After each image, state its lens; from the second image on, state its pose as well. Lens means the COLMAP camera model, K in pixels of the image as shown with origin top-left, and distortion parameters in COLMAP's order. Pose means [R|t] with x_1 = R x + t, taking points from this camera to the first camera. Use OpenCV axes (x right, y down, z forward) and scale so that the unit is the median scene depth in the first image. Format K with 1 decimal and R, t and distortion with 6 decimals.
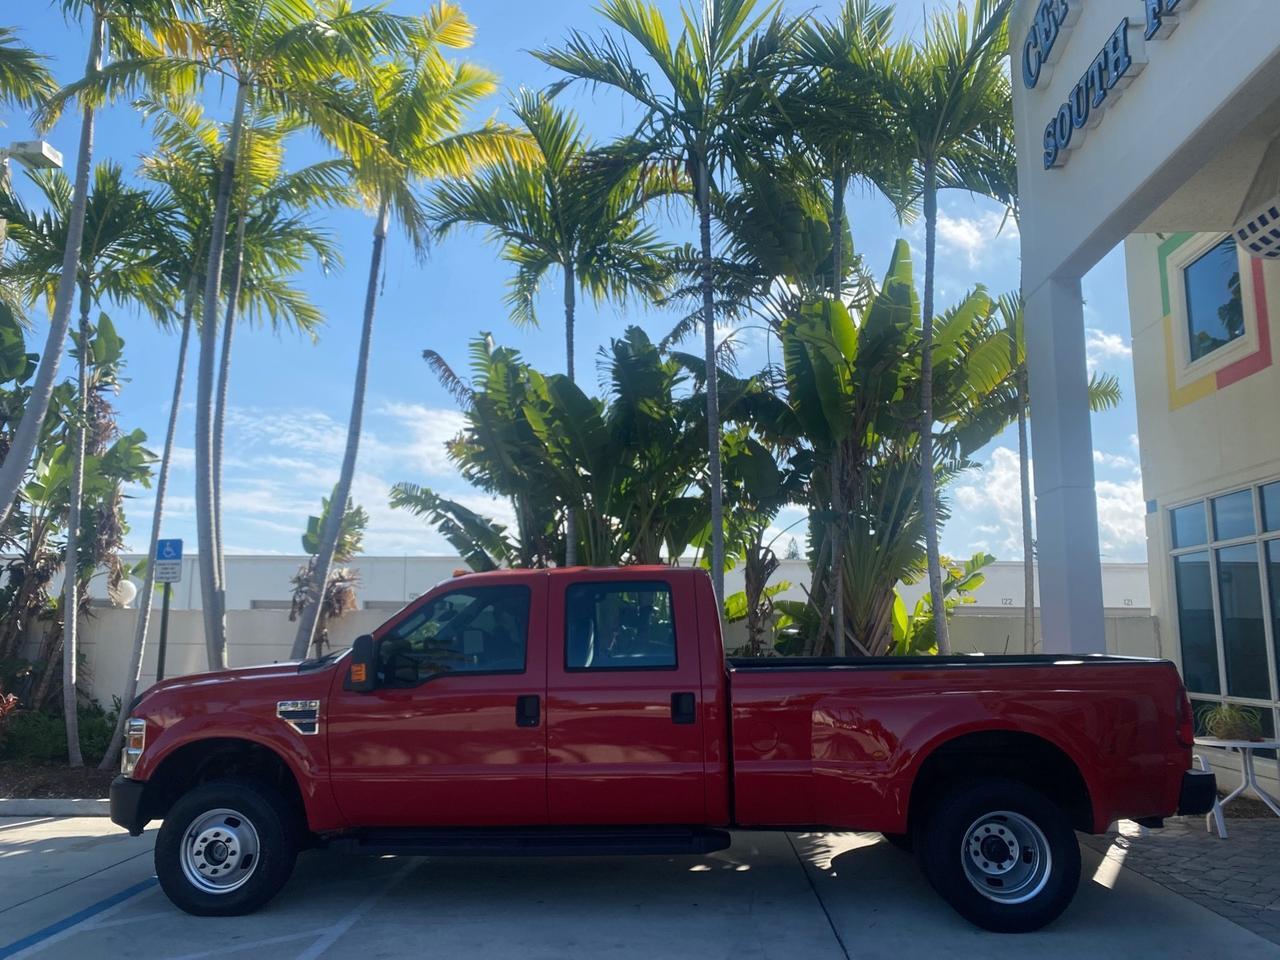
lens RADIAL K [[983.2, 0, 640.0], [0, 983.2, 480.0], [0, 0, 1]] dist [0.006974, -0.004866]
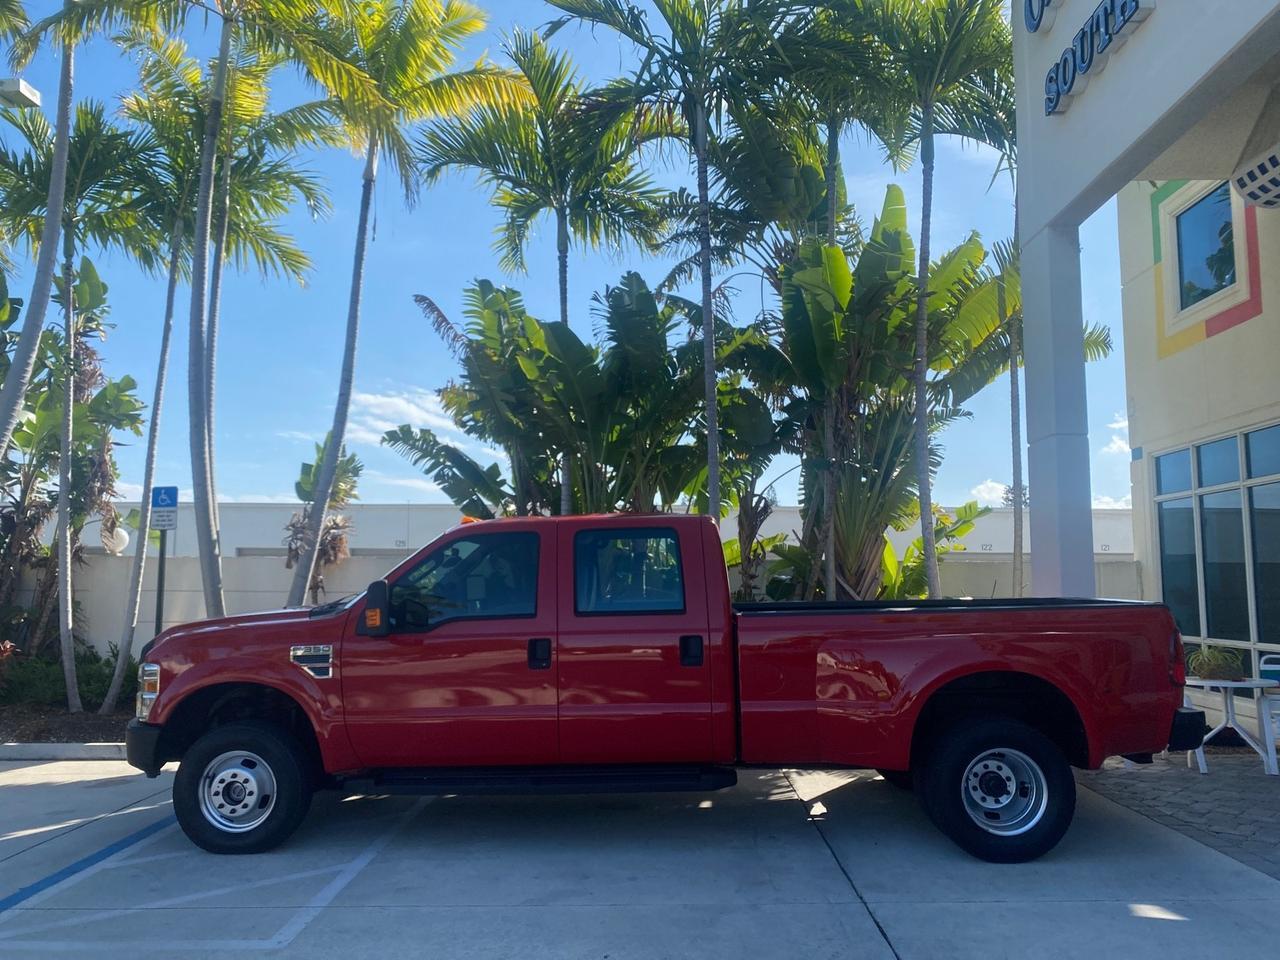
lens RADIAL K [[982.1, 0, 637.7], [0, 982.1, 479.6], [0, 0, 1]] dist [0.007703, -0.005794]
pose [[0.999806, -0.000798, 0.019699, -0.016662], [-0.000250, 0.998588, 0.053120, -0.000113], [-0.019714, -0.053114, 0.998394, -0.004418]]
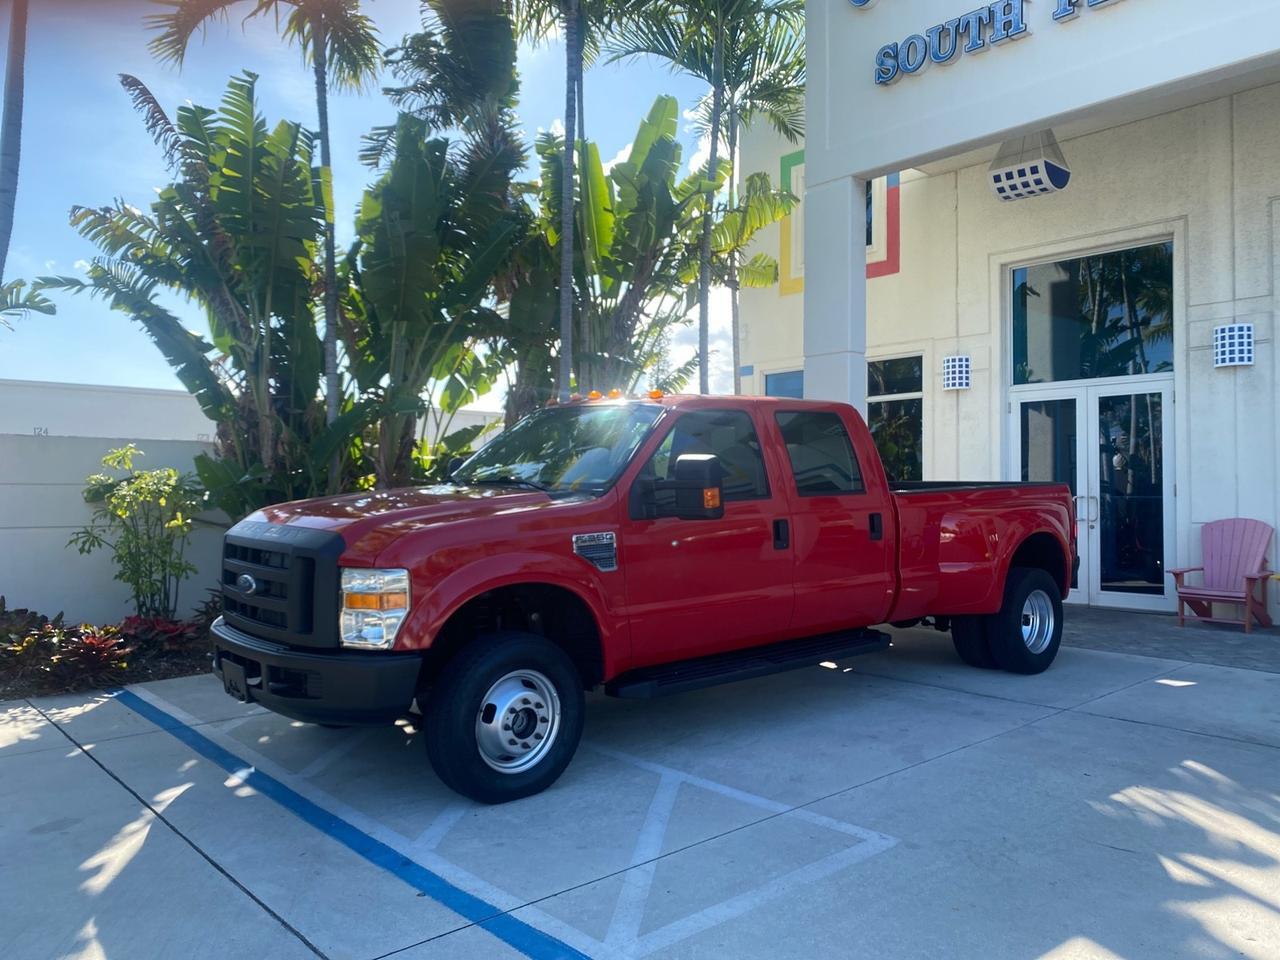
lens RADIAL K [[986.8, 0, 640.0], [0, 986.8, 480.0], [0, 0, 1]] dist [-0.007877, -0.013538]
pose [[0.724461, -0.000731, 0.689315, -0.477545], [-0.104721, 0.988275, 0.111108, 0.044385], [-0.681314, -0.152680, 0.715891, 0.206119]]
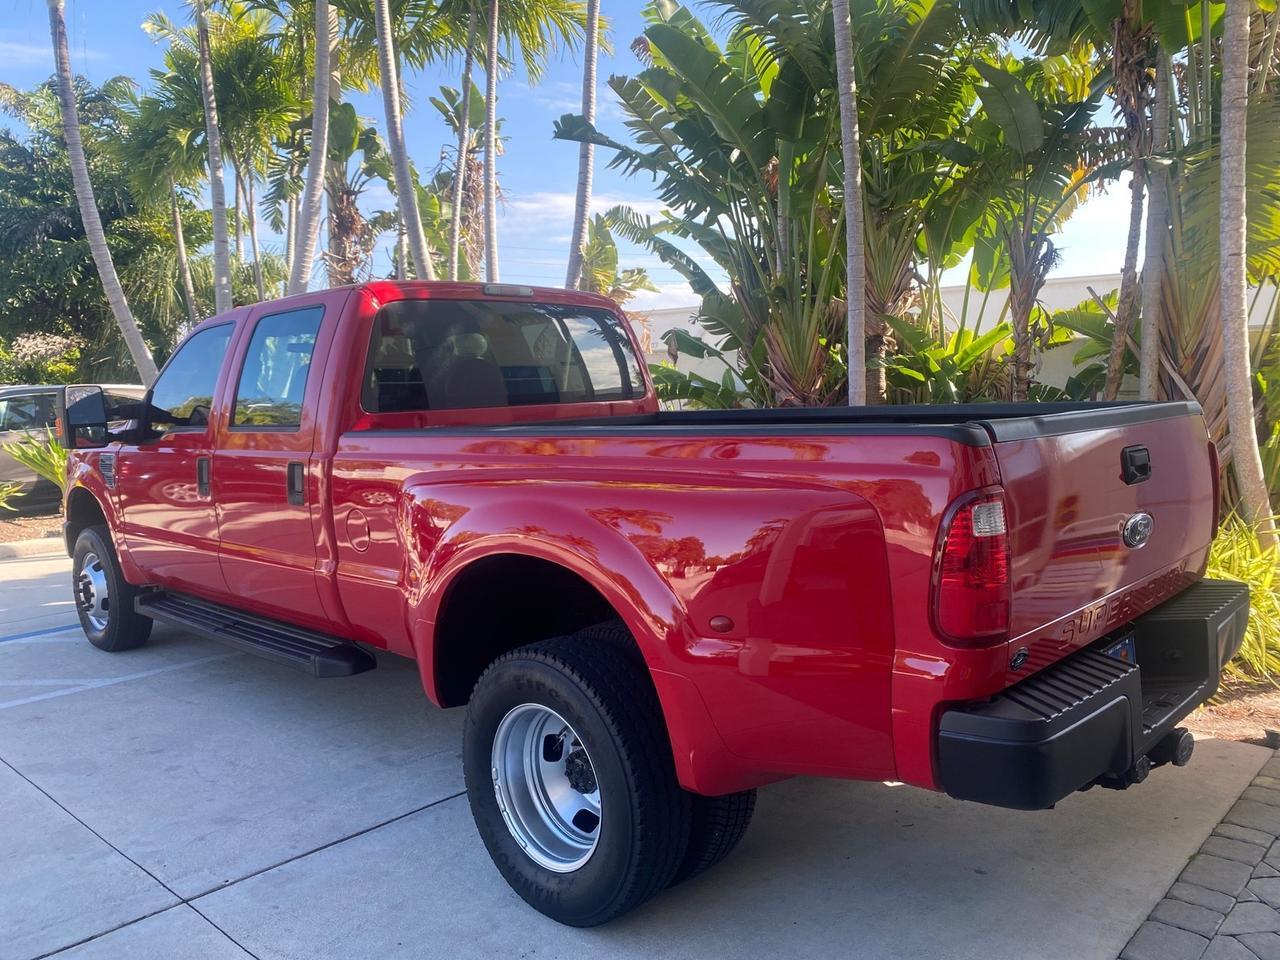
lens RADIAL K [[981.7, 0, 635.6], [0, 981.7, 475.5], [0, 0, 1]] dist [0.004790, 0.000391]
pose [[0.760031, 0.046672, -0.648209, 0.360901], [0.120462, 0.970016, 0.211086, 0.055177], [0.638625, -0.238517, 0.731620, 0.332034]]
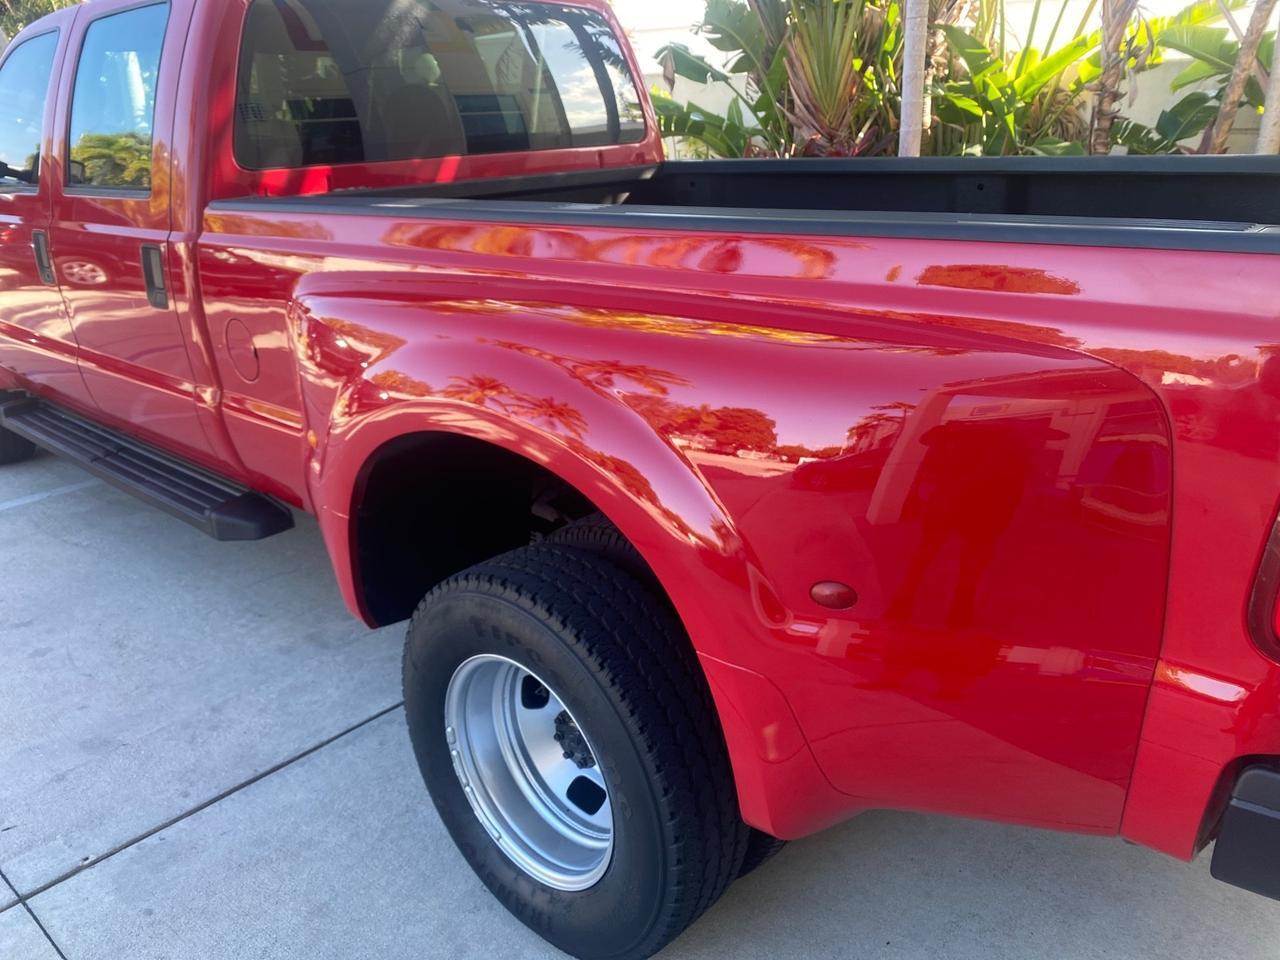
lens RADIAL K [[982.1, 0, 637.7], [0, 982.1, 479.6], [0, 0, 1]] dist [0.007703, -0.005794]
pose [[0.776521, 0.207076, -0.595092, 0.286663], [0.115958, 0.881357, 0.458000, 0.064711], [0.619329, -0.424653, 0.660380, 0.406210]]
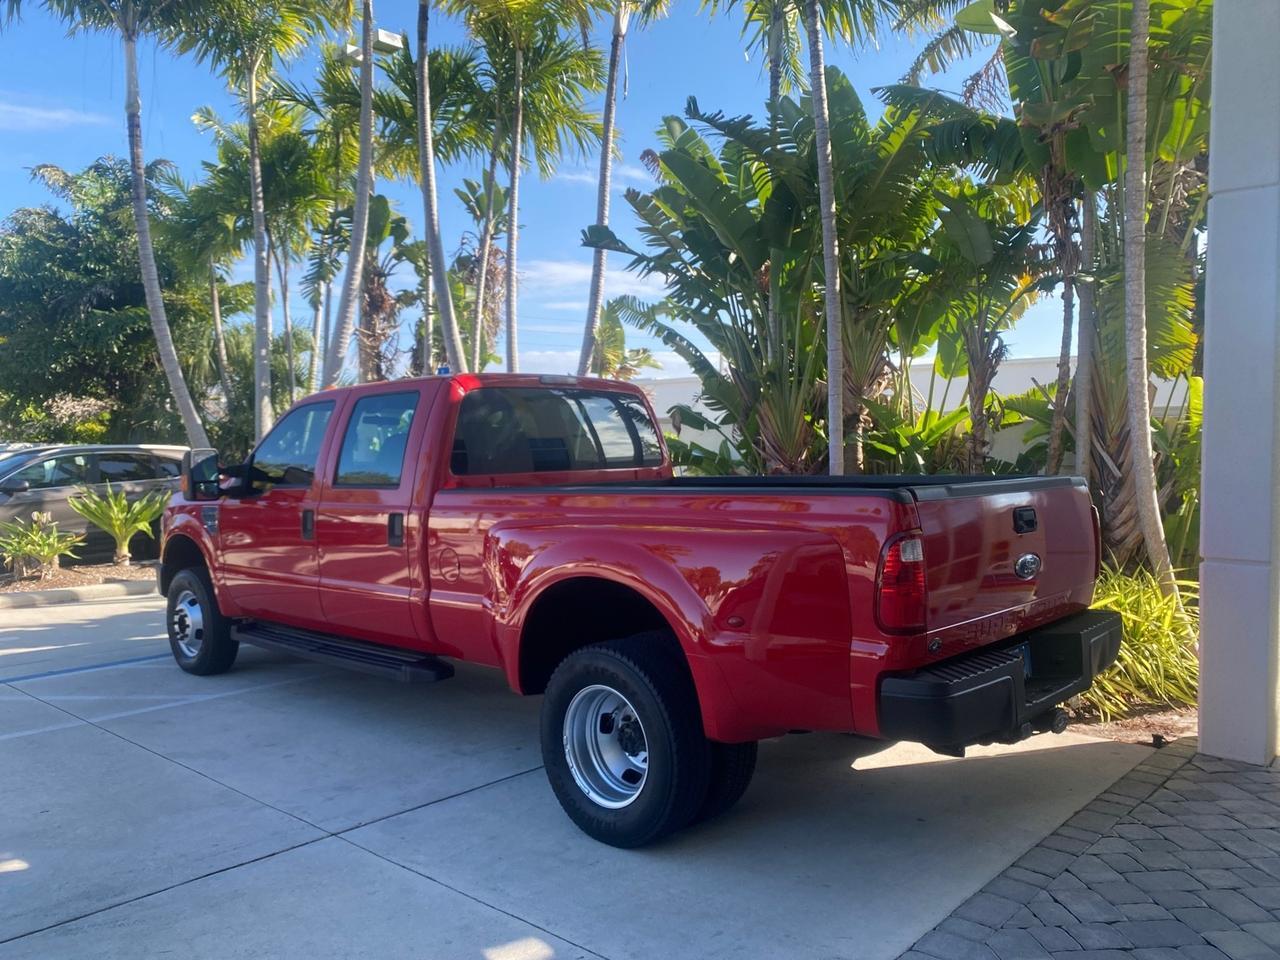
lens RADIAL K [[982.1, 0, 637.7], [0, 982.1, 479.6], [0, 0, 1]] dist [0.007703, -0.005794]
pose [[0.769413, 0.017369, -0.638516, 0.415227], [0.103827, 0.982935, 0.151850, 0.037462], [0.630257, -0.183131, 0.754480, 0.241676]]
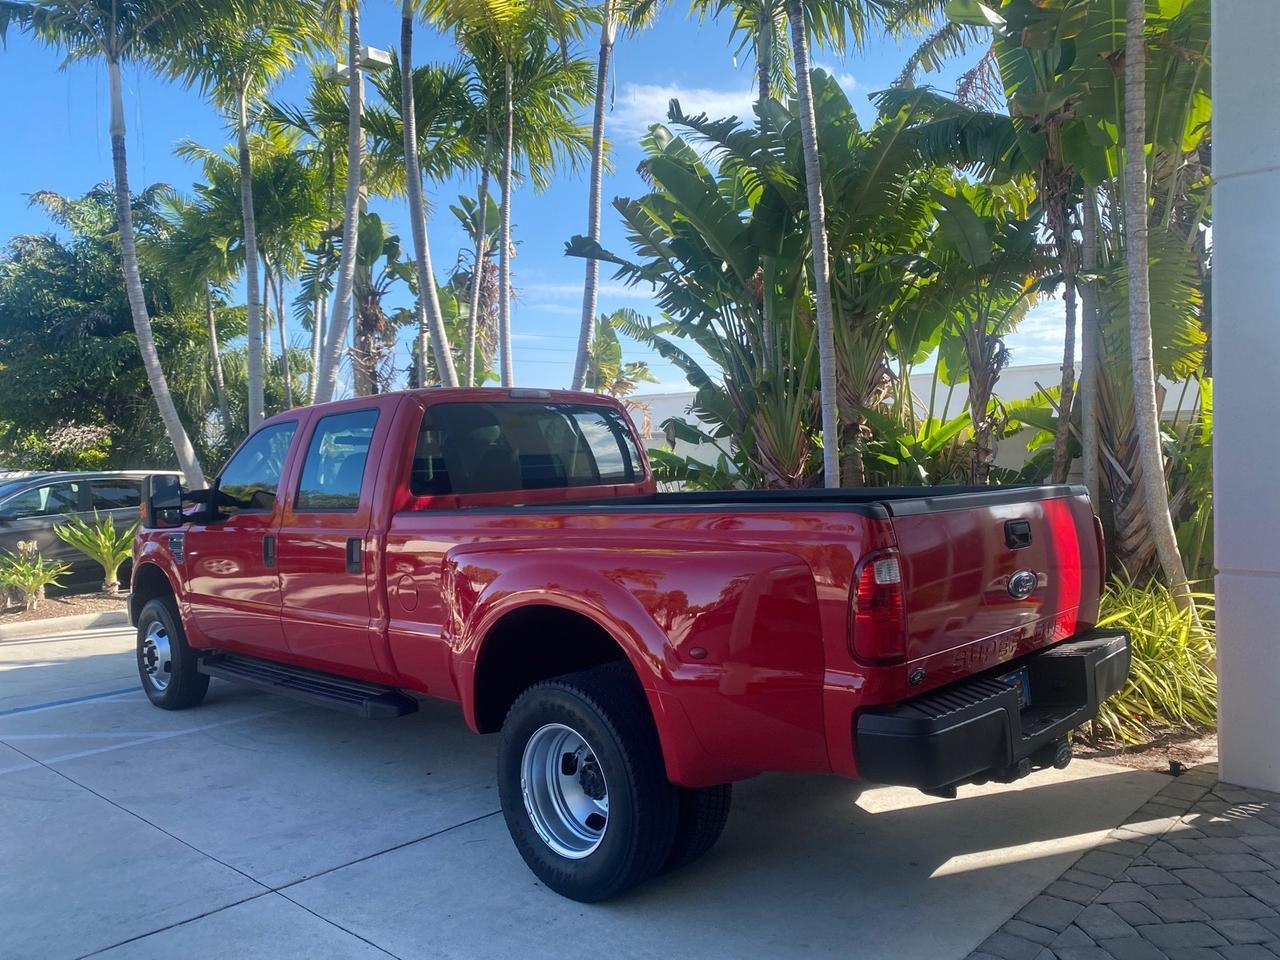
lens RADIAL K [[978.6, 0, 641.1], [0, 978.6, 476.2], [0, 0, 1]] dist [0.007709, -0.001714]
pose [[0.760844, -0.010211, -0.648855, 0.411788], [0.125238, 0.983390, 0.131378, 0.043375], [0.636735, -0.181219, 0.749485, 0.276813]]
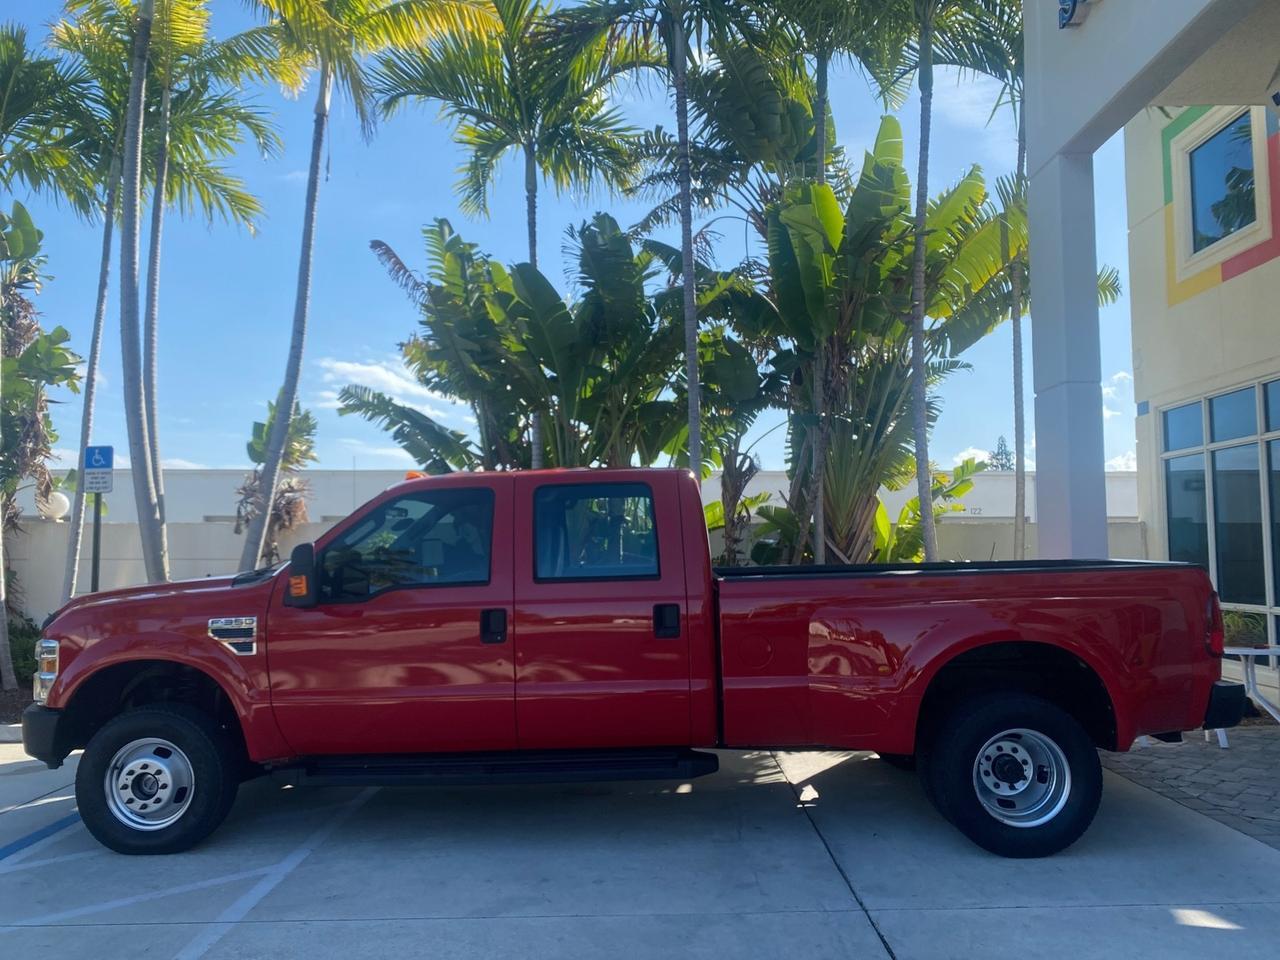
lens RADIAL K [[982.1, 0, 637.7], [0, 982.1, 479.6], [0, 0, 1]] dist [0.007703, -0.005794]
pose [[0.999359, -0.006269, 0.035252, -0.006932], [0.003261, 0.996398, 0.084743, 0.014156], [-0.035657, -0.084573, 0.995779, 0.062105]]
